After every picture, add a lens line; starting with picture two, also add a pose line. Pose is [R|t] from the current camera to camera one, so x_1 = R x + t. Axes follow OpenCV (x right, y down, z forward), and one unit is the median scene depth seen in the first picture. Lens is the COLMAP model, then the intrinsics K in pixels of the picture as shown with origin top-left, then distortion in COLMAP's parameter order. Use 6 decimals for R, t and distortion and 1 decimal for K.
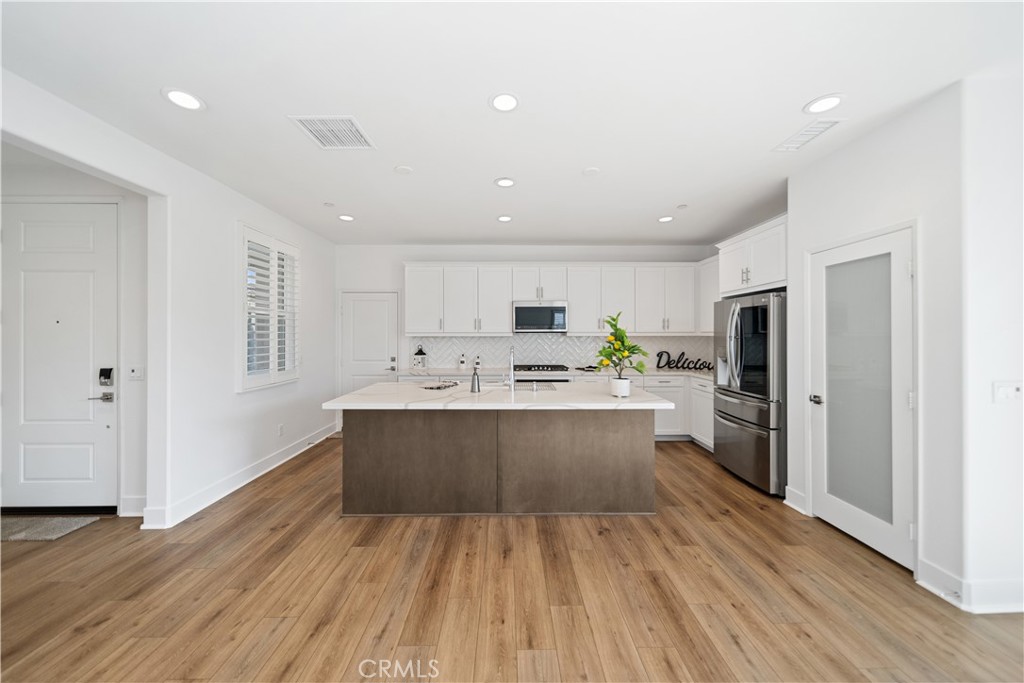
lens RADIAL K [[362.8, 0, 508.8], [0, 362.8, 340.4], [0, 0, 1]] dist [0.003053, -0.000466]
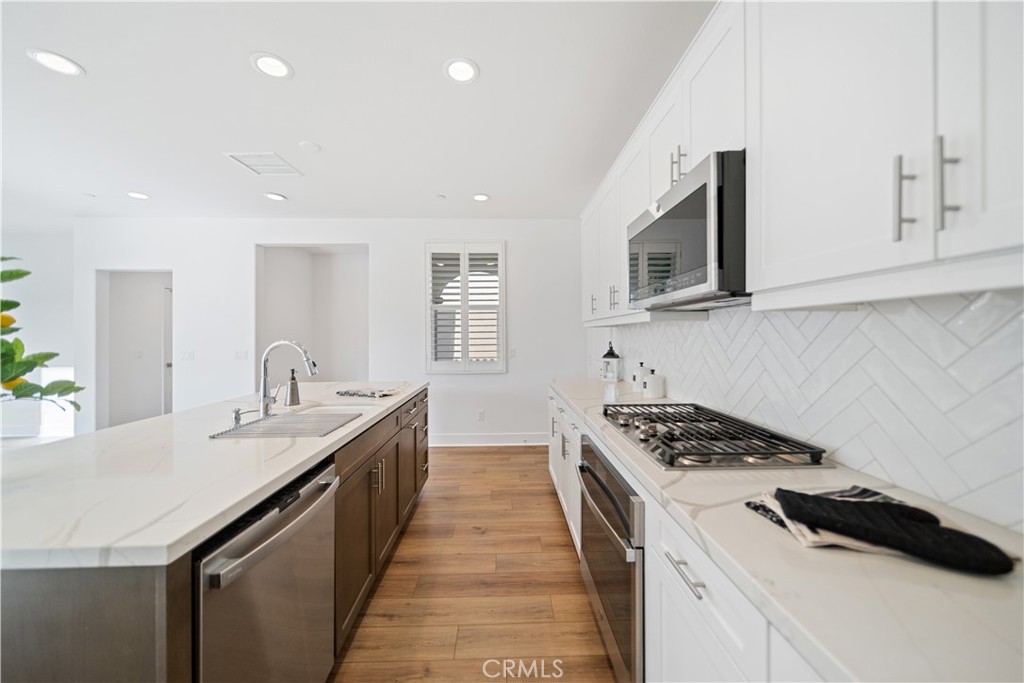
lens RADIAL K [[362.8, 0, 510.2], [0, 362.8, 334.9], [0, 0, 1]] dist [0.003053, -0.000466]
pose [[0.020595, 0.002769, -0.999784, 0.387306], [-0.007956, 0.999965, 0.002605, 0.002198], [0.999756, 0.007901, 0.020617, 0.883264]]
